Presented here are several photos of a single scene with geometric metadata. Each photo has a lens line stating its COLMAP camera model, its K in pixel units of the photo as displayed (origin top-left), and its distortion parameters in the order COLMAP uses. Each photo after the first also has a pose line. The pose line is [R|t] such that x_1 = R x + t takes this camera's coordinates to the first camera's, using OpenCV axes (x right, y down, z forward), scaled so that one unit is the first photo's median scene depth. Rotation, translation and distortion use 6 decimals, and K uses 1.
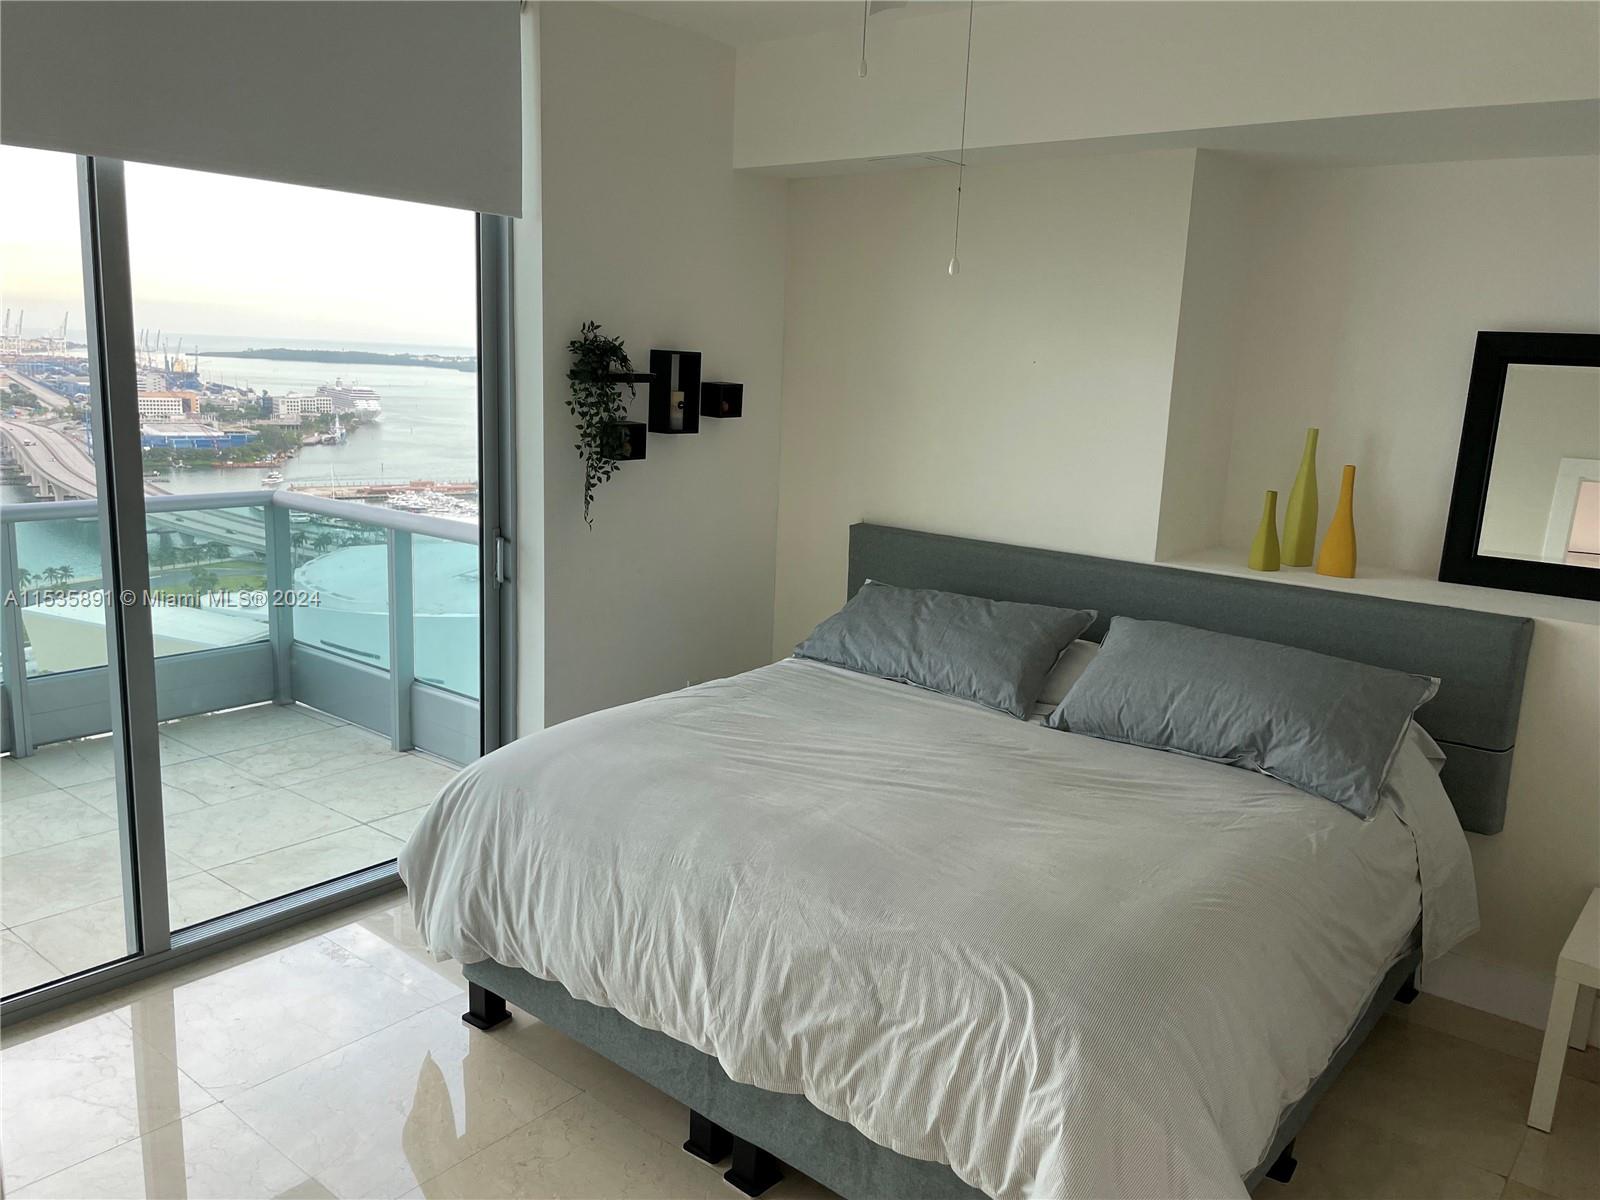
lens RADIAL K [[1222.7, 0, 781.6], [0, 1222.7, 601.6], [0, 0, 1]] dist [0.102947, -0.133101]
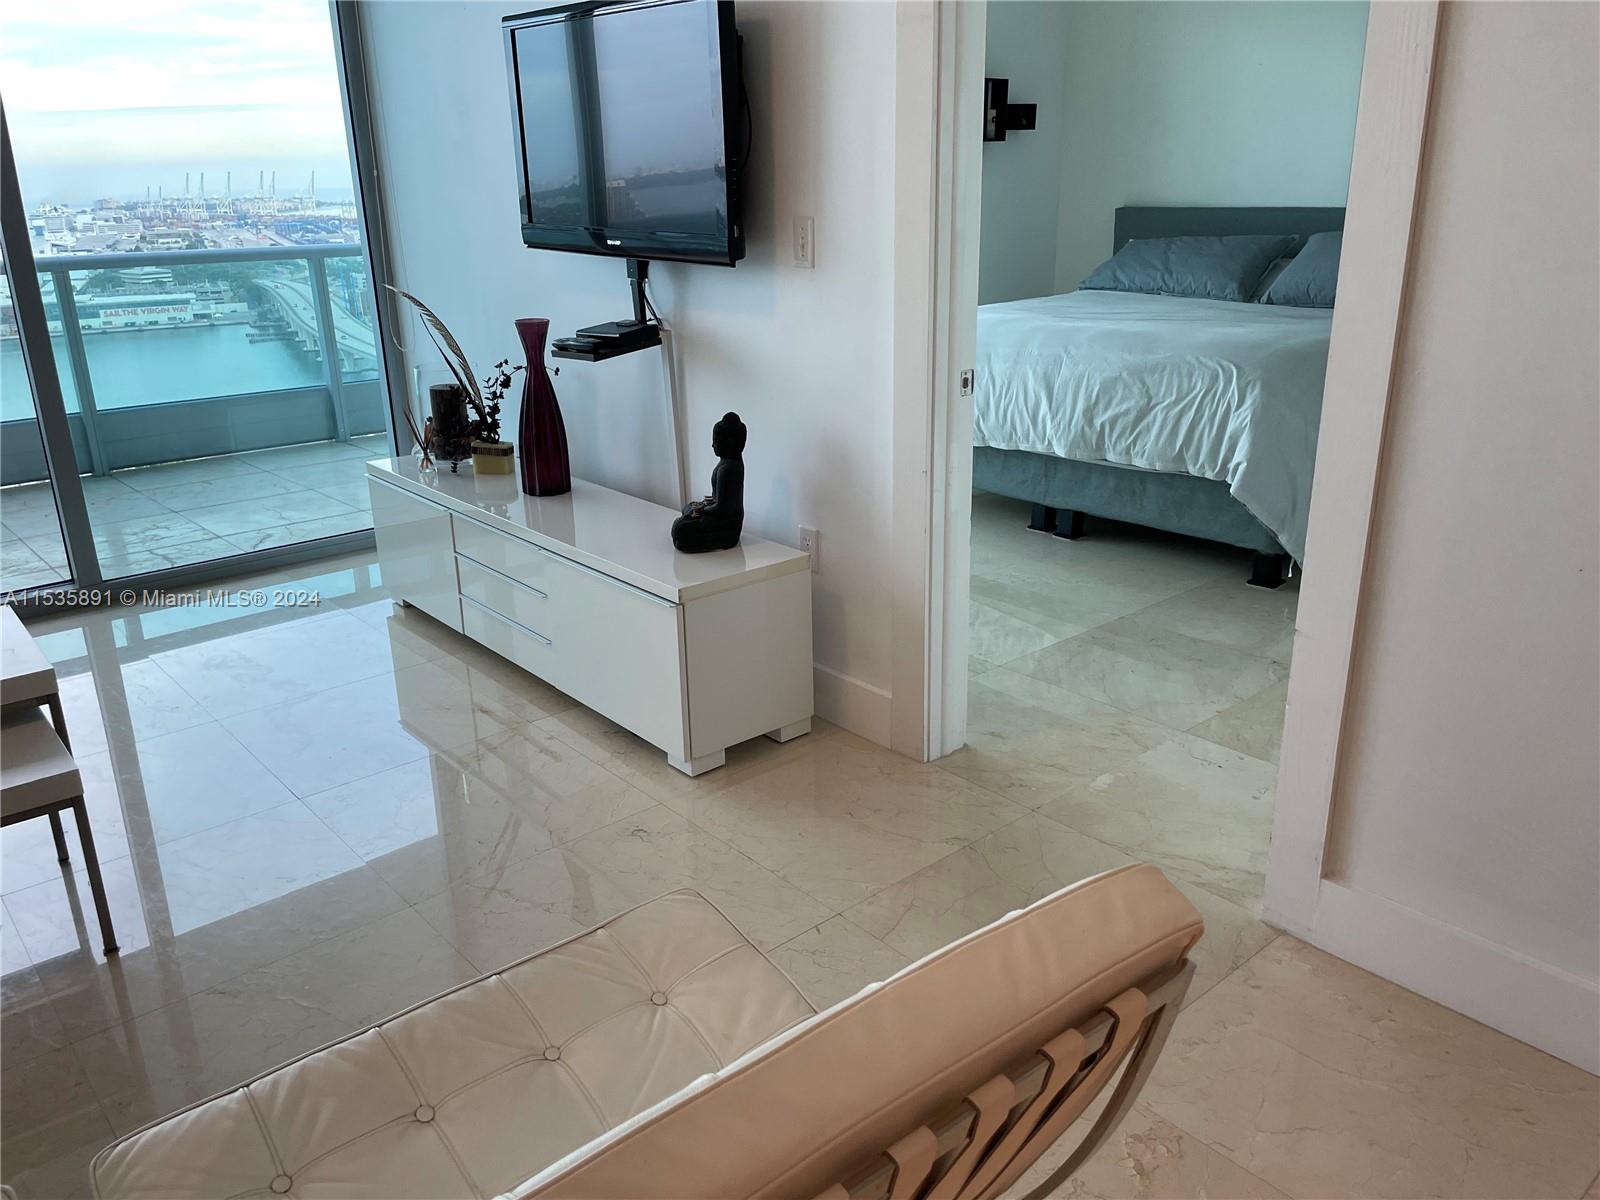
lens RADIAL K [[1222.7, 0, 795.1], [0, 1222.7, 591.2], [0, 0, 1]] dist [0.102947, -0.133101]
pose [[0.985678, -0.006758, -0.168506, -0.122688], [0.027924, 0.991944, 0.123561, 0.333151], [0.166313, -0.126496, 0.977926, -0.848249]]
